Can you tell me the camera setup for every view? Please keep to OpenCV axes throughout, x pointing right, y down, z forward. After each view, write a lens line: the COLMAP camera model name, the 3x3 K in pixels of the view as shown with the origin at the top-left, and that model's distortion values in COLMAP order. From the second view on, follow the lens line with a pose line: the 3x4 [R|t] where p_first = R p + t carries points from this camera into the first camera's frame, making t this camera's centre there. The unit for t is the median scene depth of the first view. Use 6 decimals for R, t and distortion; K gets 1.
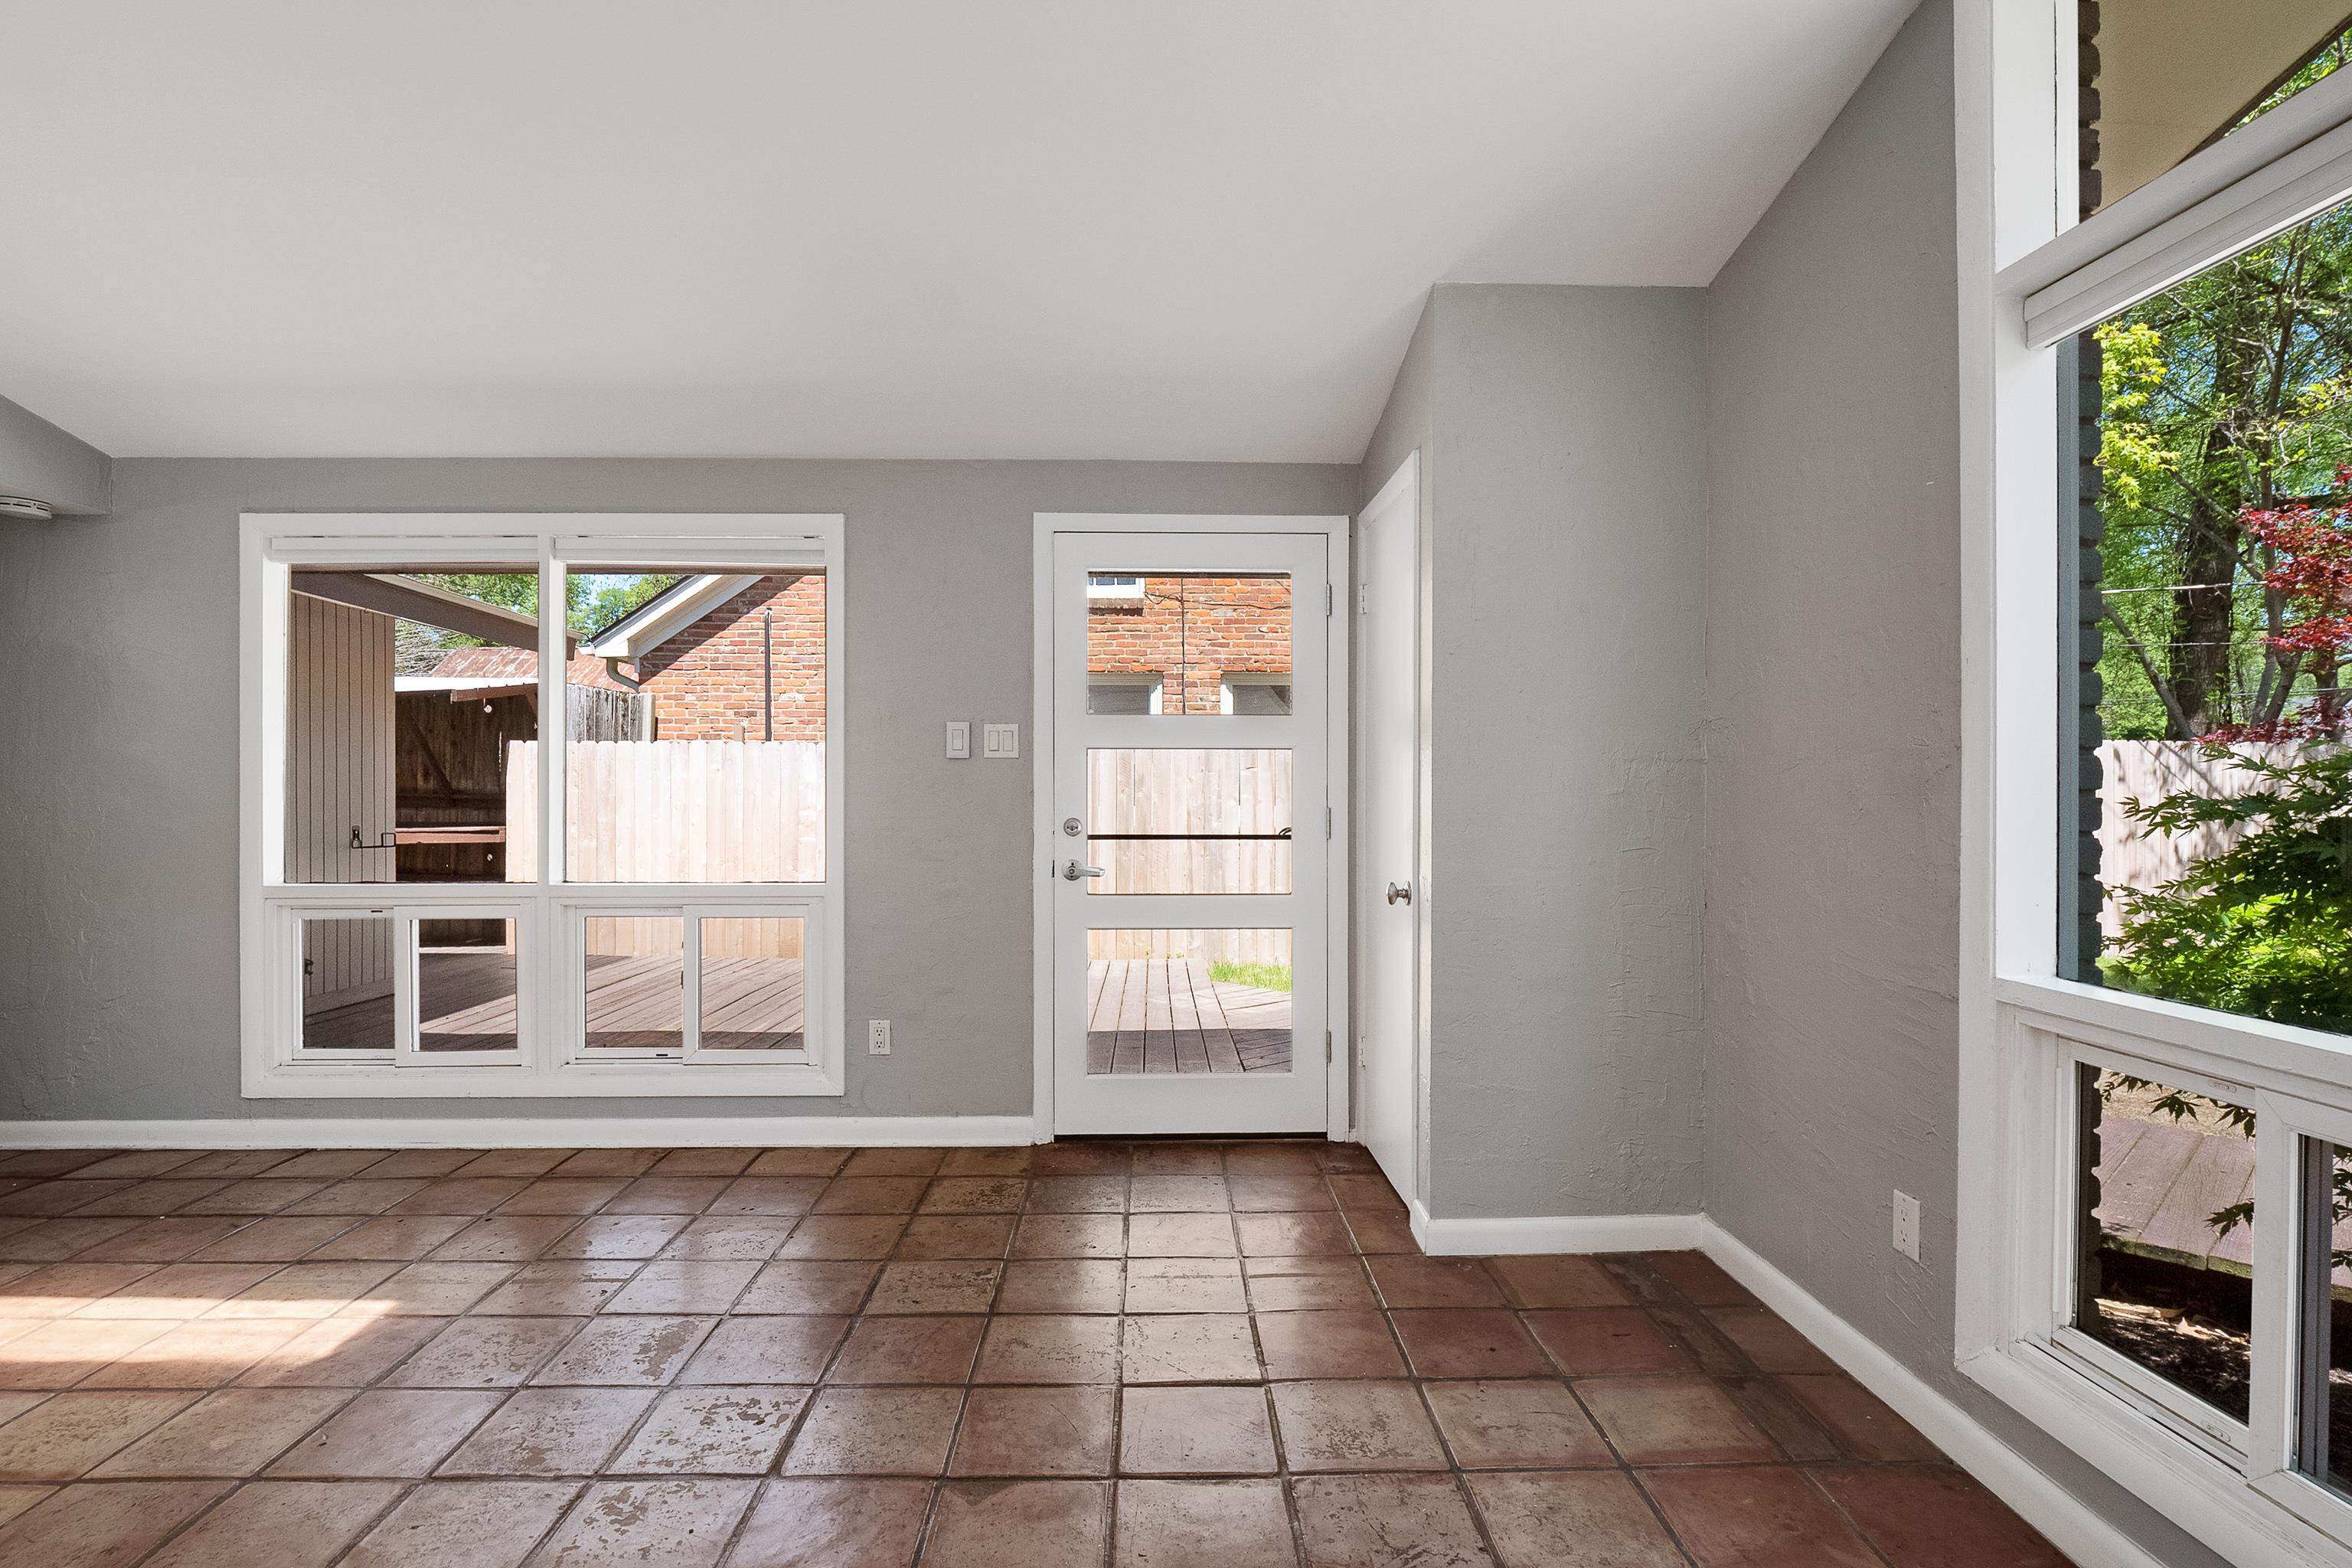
lens RADIAL K [[1096.0, 0, 1192.5], [0, 1096.0, 784.8], [0, 0, 1]] dist [-0.017324, -0.001294]
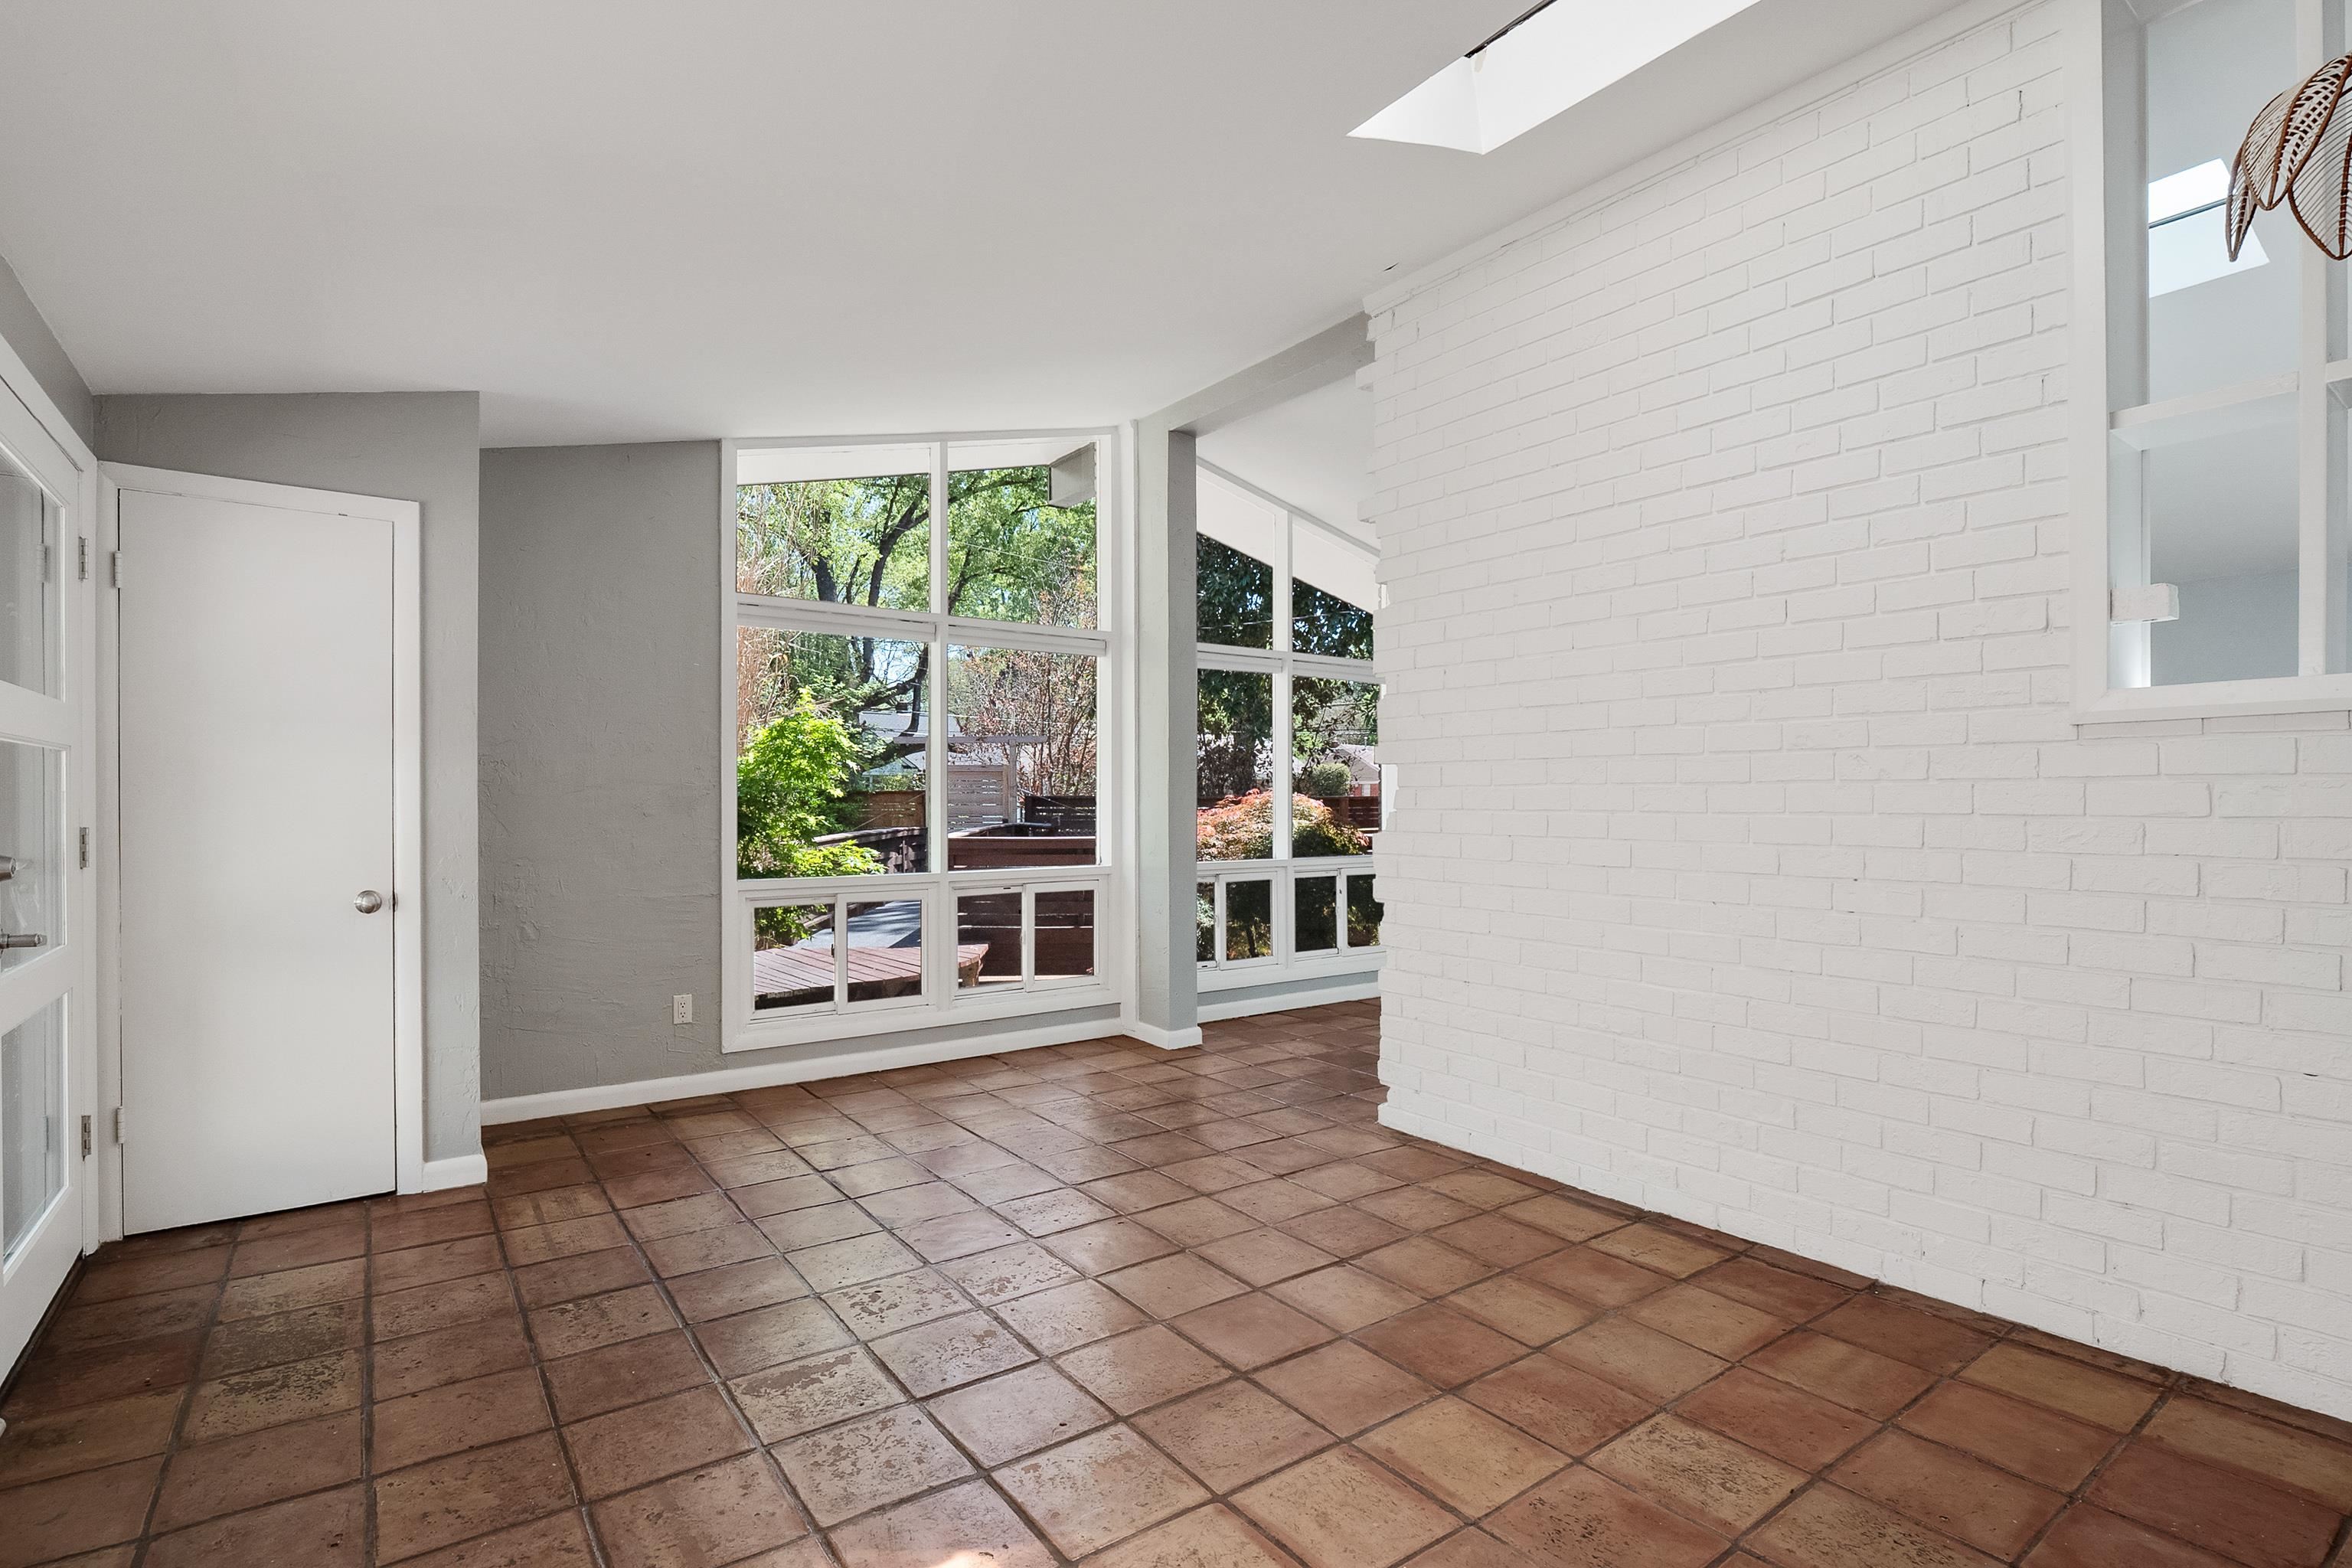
lens RADIAL K [[1130.2, 0, 1177.4], [0, 1130.2, 812.3], [0, 0, 1]] dist [-0.003931, -0.001144]
pose [[-0.557201, -0.012657, 0.830281, -1.279120], [-0.012335, 0.999900, 0.006966, 0.002485], [-0.830286, -0.006360, -0.557301, 1.093359]]
